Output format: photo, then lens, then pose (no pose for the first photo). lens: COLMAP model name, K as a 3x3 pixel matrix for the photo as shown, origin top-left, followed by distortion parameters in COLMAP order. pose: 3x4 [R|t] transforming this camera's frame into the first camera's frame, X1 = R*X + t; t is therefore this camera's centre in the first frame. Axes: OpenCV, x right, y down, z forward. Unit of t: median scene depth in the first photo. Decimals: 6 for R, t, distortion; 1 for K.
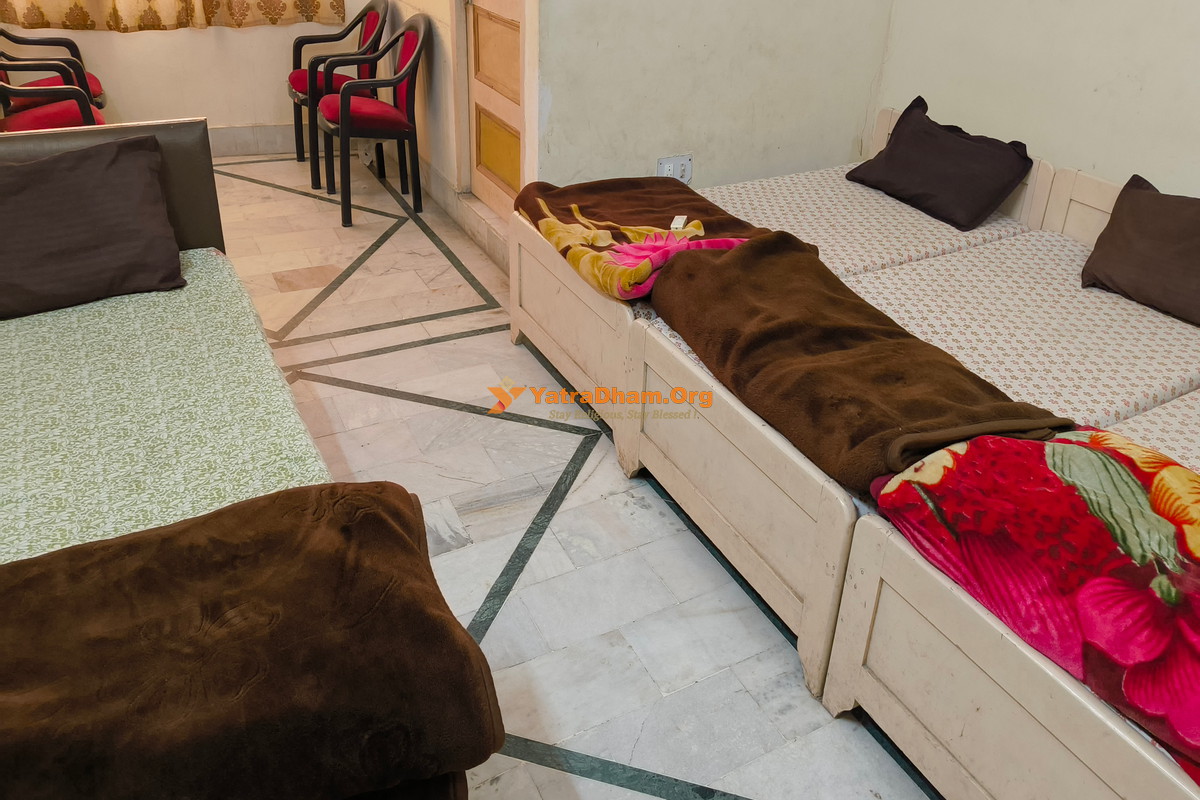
lens RADIAL K [[899.2, 0, 600.0], [0, 899.2, 400.0], [0, 0, 1]] dist [0.120346, -0.164862]
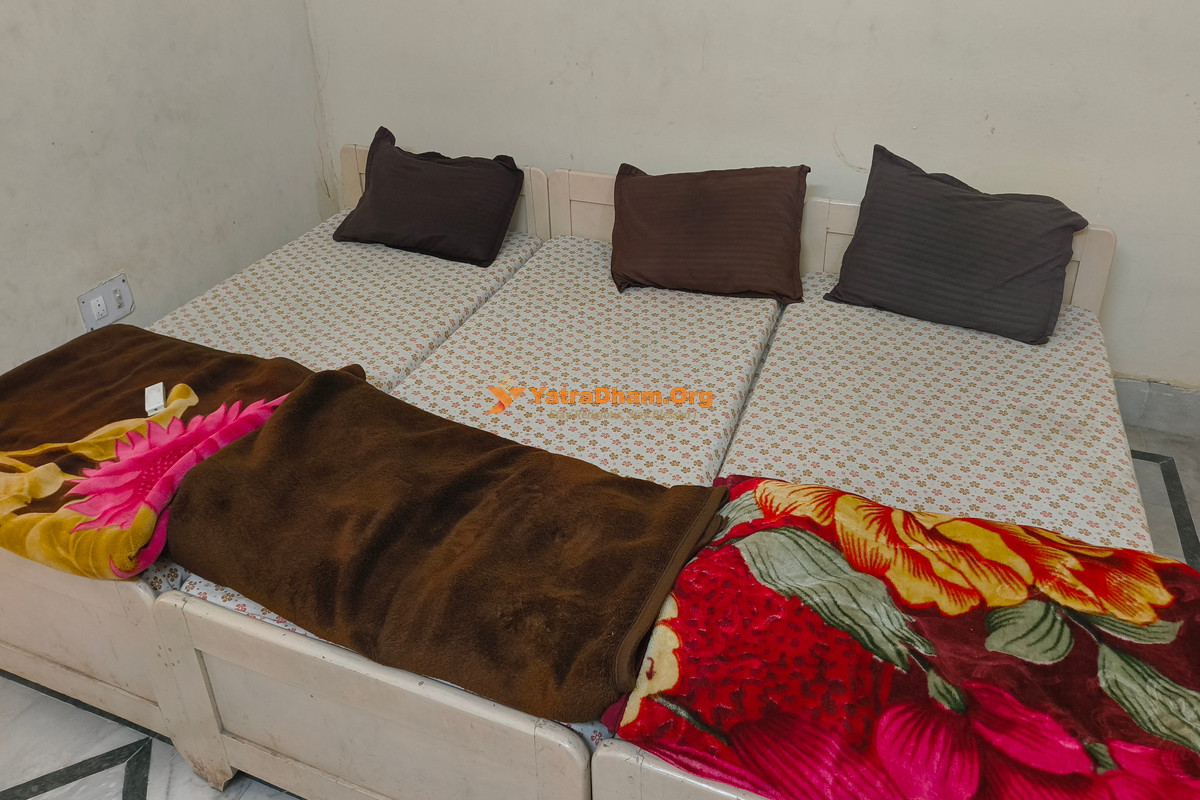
lens RADIAL K [[949.2, 0, 601.5], [0, 949.2, 337.9], [0, 0, 1]] dist [0.014599, -0.049169]
pose [[0.798855, -0.319844, 0.509442, 0.007518], [0.337659, 0.939337, 0.060264, -0.193969], [-0.497813, 0.123876, 0.858392, 0.256353]]
